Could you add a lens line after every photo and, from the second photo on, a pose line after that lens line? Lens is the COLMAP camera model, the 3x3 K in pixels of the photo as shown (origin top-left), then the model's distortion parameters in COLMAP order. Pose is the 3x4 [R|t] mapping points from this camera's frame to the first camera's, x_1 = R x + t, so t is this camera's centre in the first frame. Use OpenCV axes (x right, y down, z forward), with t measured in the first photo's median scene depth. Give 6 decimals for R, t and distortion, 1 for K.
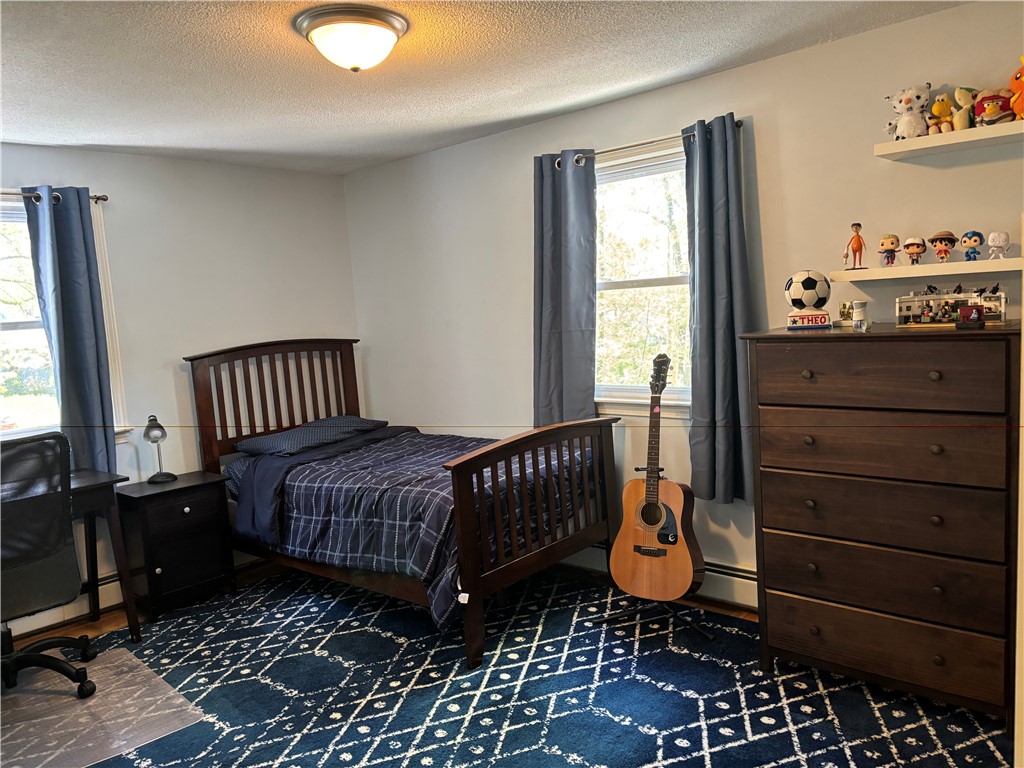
lens RADIAL K [[771.7, 0, 510.1], [0, 771.7, 384.0], [0, 0, 1]] dist [0.057112, -0.056471]
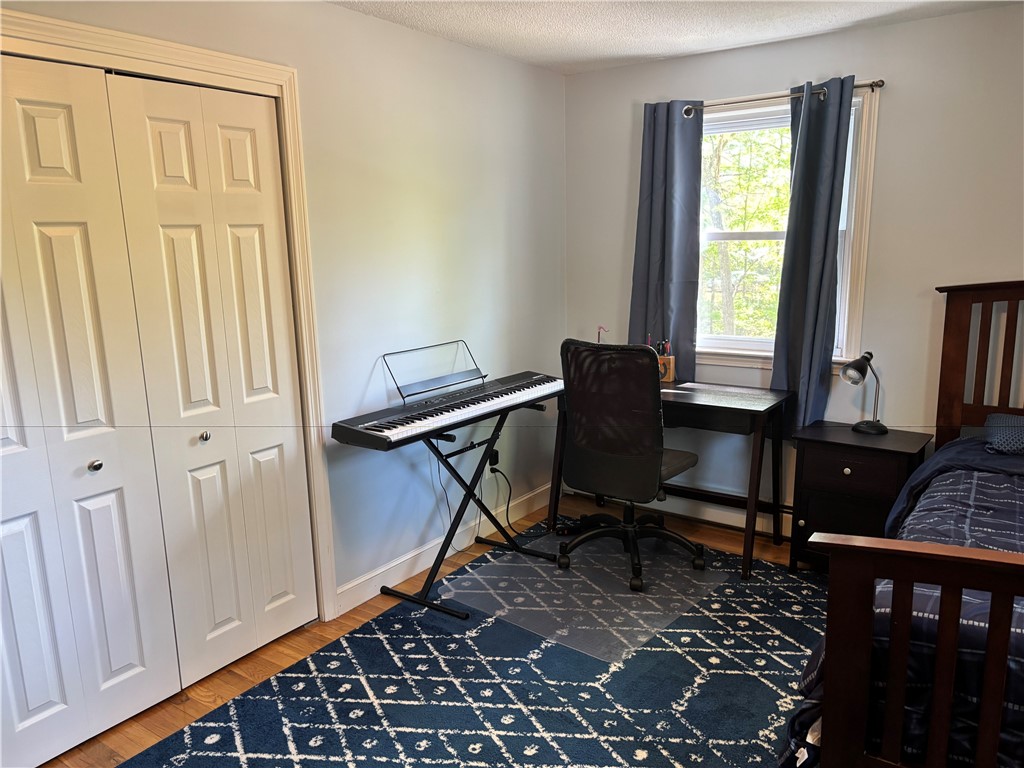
lens RADIAL K [[771.7, 0, 510.3], [0, 771.7, 392.4], [0, 0, 1]] dist [0.057112, -0.056471]
pose [[0.111747, 0.252678, -0.961076, 0.373817], [-0.086233, 0.965950, 0.243933, -0.106102], [0.989988, 0.055618, 0.129732, 0.612912]]
